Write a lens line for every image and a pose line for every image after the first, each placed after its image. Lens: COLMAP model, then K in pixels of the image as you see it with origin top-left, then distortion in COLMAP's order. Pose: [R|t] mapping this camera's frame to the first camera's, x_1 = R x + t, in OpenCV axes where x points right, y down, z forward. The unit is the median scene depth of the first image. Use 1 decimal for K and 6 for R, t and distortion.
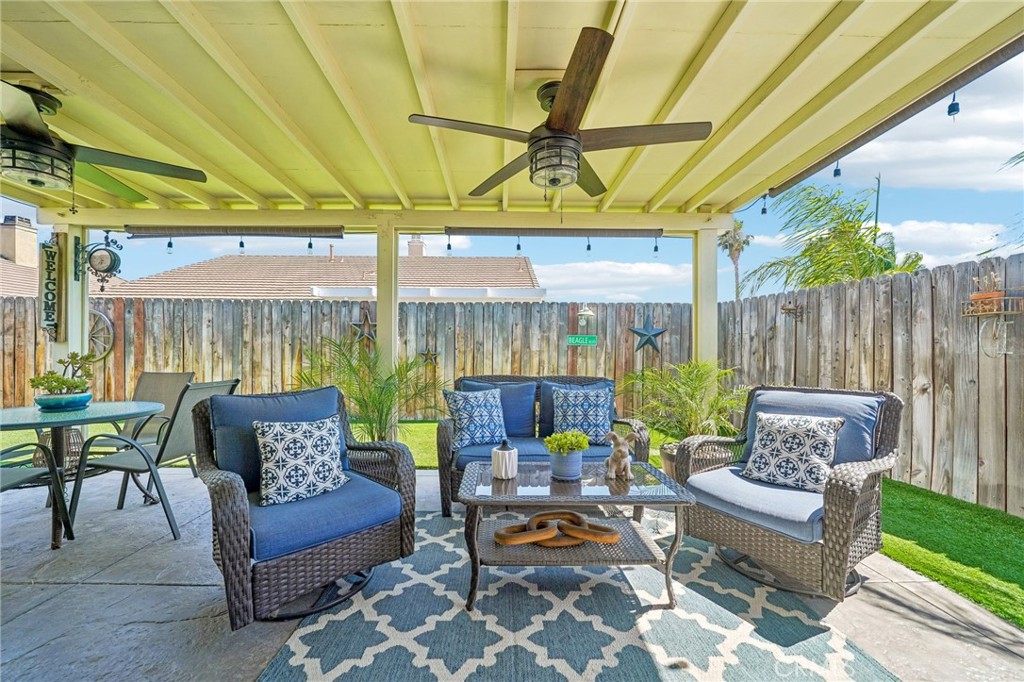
lens RADIAL K [[394.7, 0, 500.2], [0, 394.7, 353.6], [0, 0, 1]] dist [-0.015441, 0.000300]
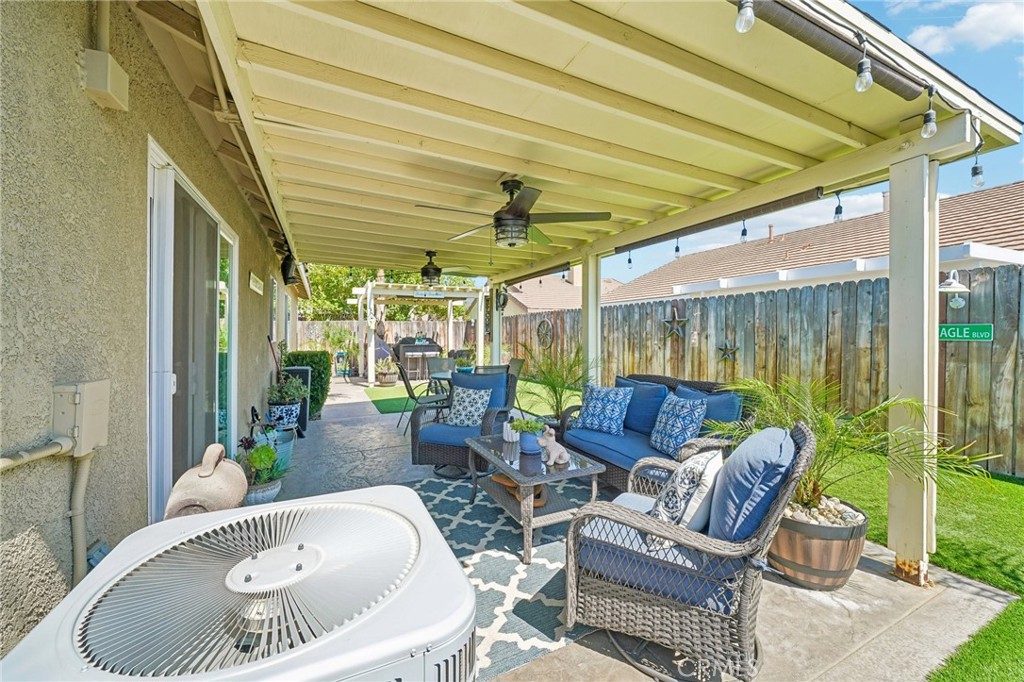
lens RADIAL K [[394.7, 0, 505.1], [0, 394.7, 336.0], [0, 0, 1]] dist [-0.015441, 0.000300]
pose [[0.412823, -0.005886, -0.910792, 0.467460], [0.003800, 0.999982, -0.004740, -0.028587], [0.910803, -0.001504, 0.412838, 0.117867]]
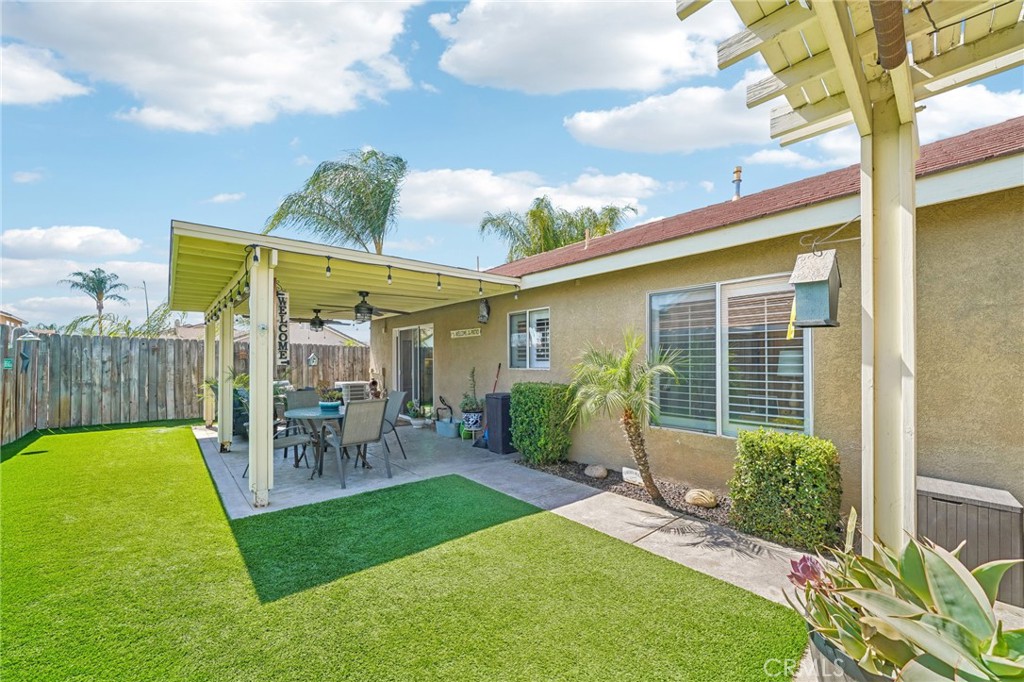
lens RADIAL K [[394.7, 0, 492.8], [0, 394.7, 360.9], [0, 0, 1]] dist [-0.015441, 0.000300]
pose [[-0.631799, -0.004236, 0.775120, -1.375968], [-0.000839, 0.999988, 0.004781, -0.047179], [-0.775132, 0.002370, -0.631795, 0.707309]]
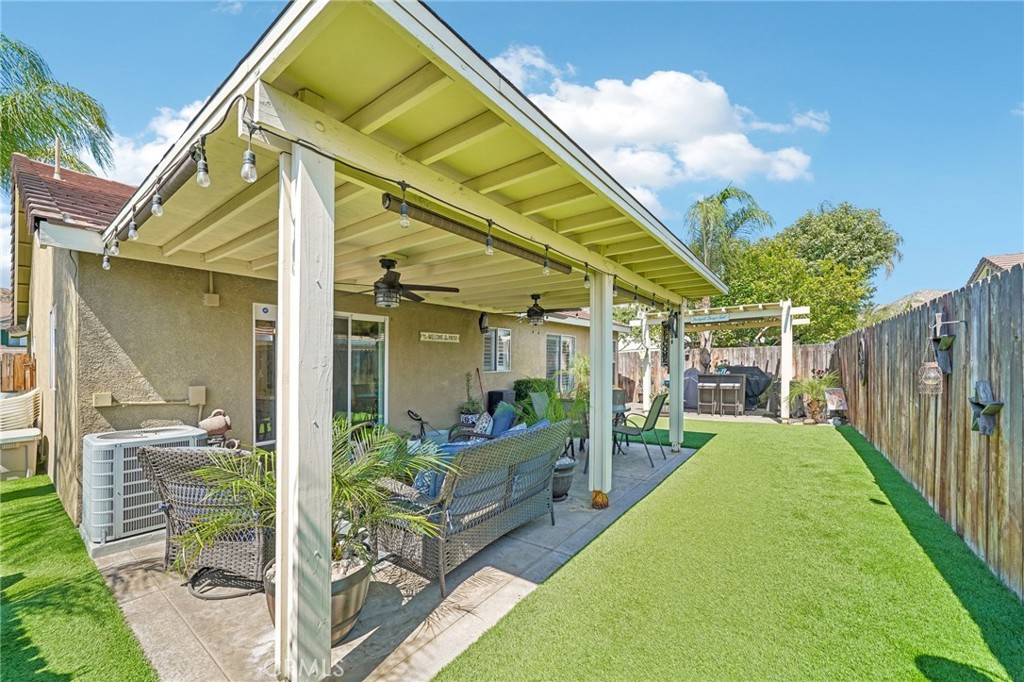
lens RADIAL K [[394.7, 0, 510.1], [0, 394.7, 362.8], [0, 0, 1]] dist [-0.015441, 0.000300]
pose [[-0.618787, -0.000952, -0.785558, 0.423324], [0.005636, 0.999968, -0.005651, -0.043892], [0.785538, -0.007924, -0.618762, 0.887668]]
